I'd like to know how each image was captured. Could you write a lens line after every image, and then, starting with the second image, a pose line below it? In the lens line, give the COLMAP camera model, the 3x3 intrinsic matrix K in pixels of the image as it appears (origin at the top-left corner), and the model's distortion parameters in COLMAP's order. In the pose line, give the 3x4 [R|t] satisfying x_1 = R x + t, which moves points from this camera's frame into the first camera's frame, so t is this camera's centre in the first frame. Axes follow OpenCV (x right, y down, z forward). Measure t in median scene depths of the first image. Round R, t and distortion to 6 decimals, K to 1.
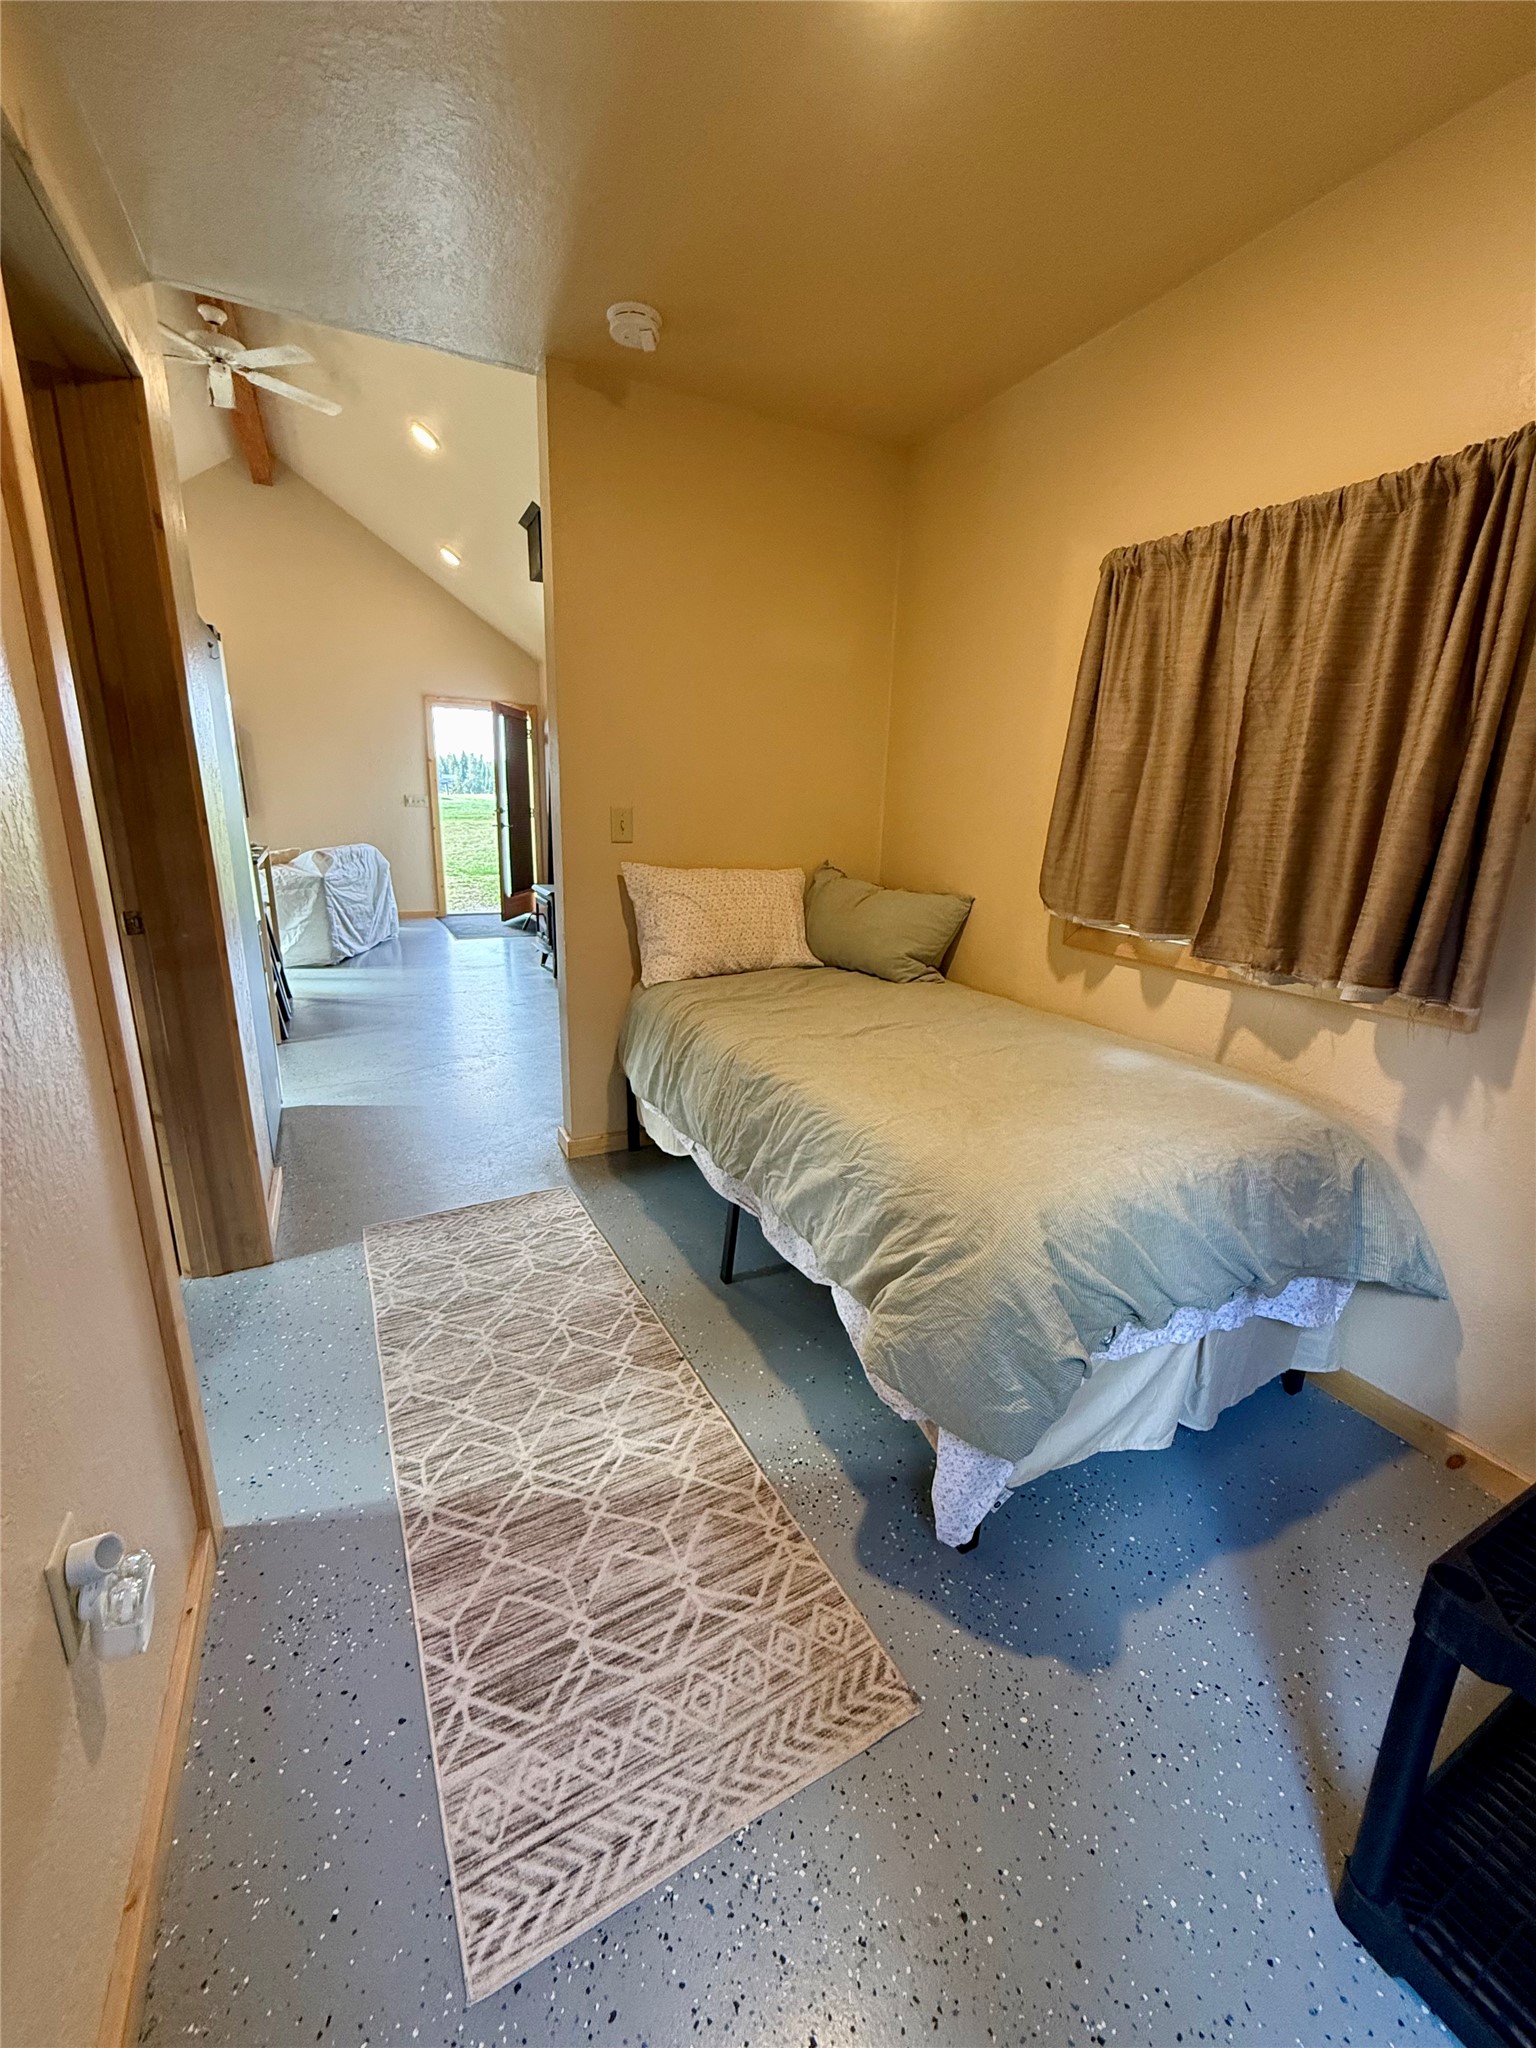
lens RADIAL K [[815.4, 0, 769.1], [0, 815.4, 1017.6], [0, 0, 1]] dist [-0.000641, 0.000182]
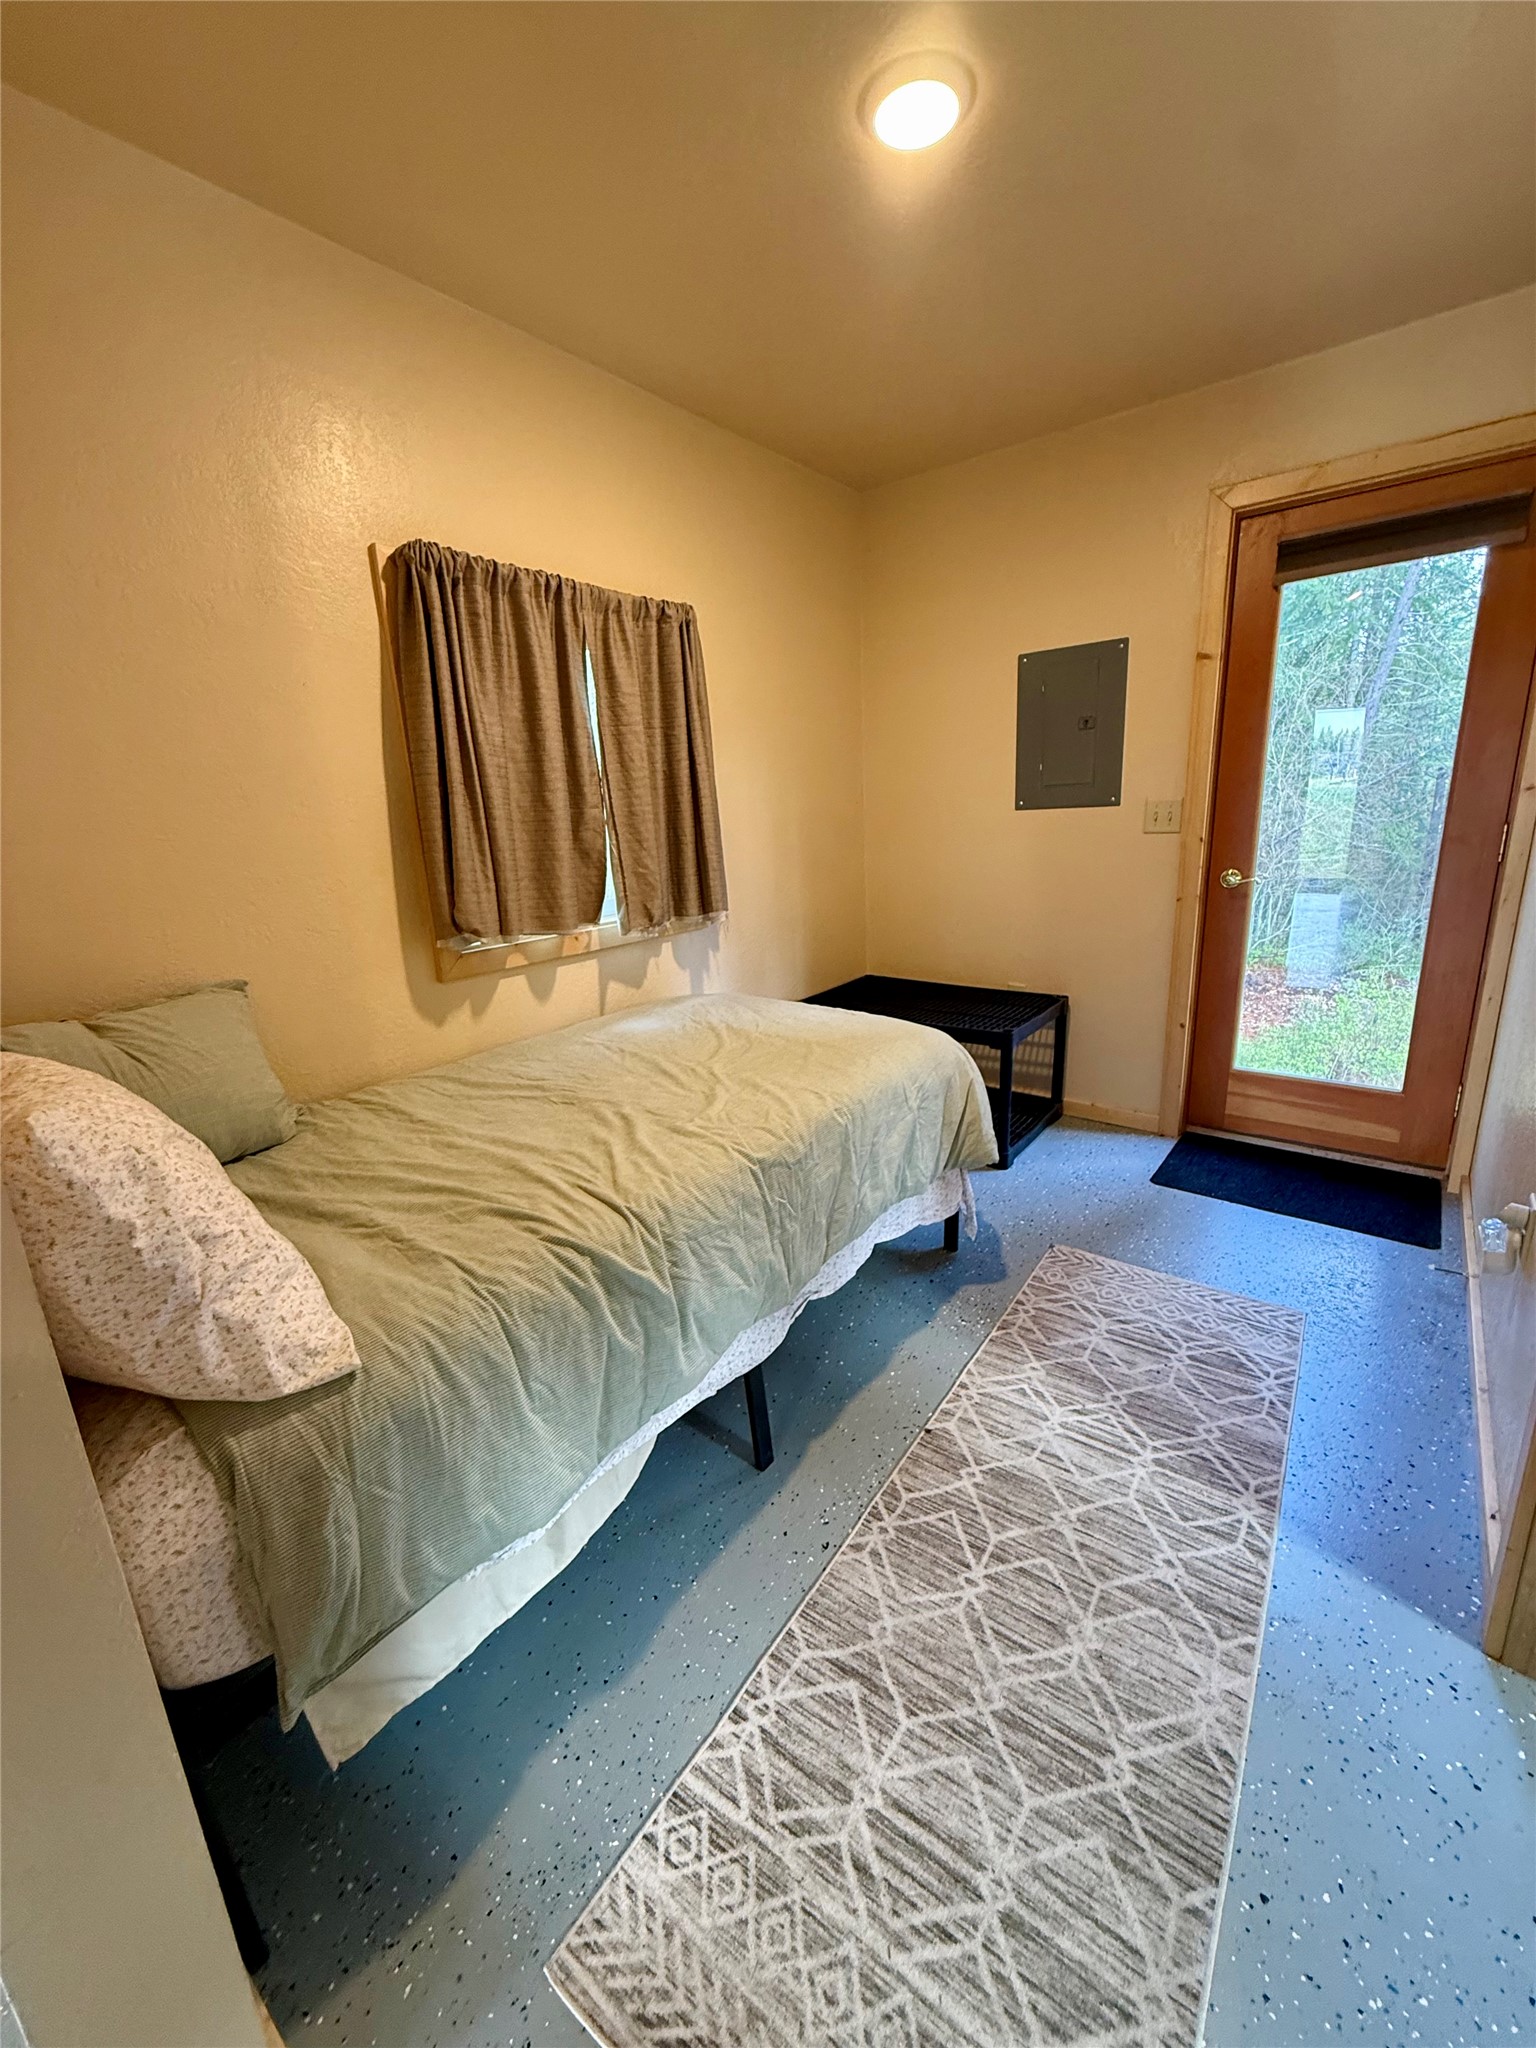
lens RADIAL K [[815.4, 0, 775.5], [0, 815.4, 1014.3], [0, 0, 1]] dist [-0.000641, 0.000182]
pose [[-0.430691, -0.231263, 0.872366, -0.803827], [0.262062, 0.892917, 0.366092, -0.409112], [-0.863614, 0.386287, -0.323966, 1.419698]]
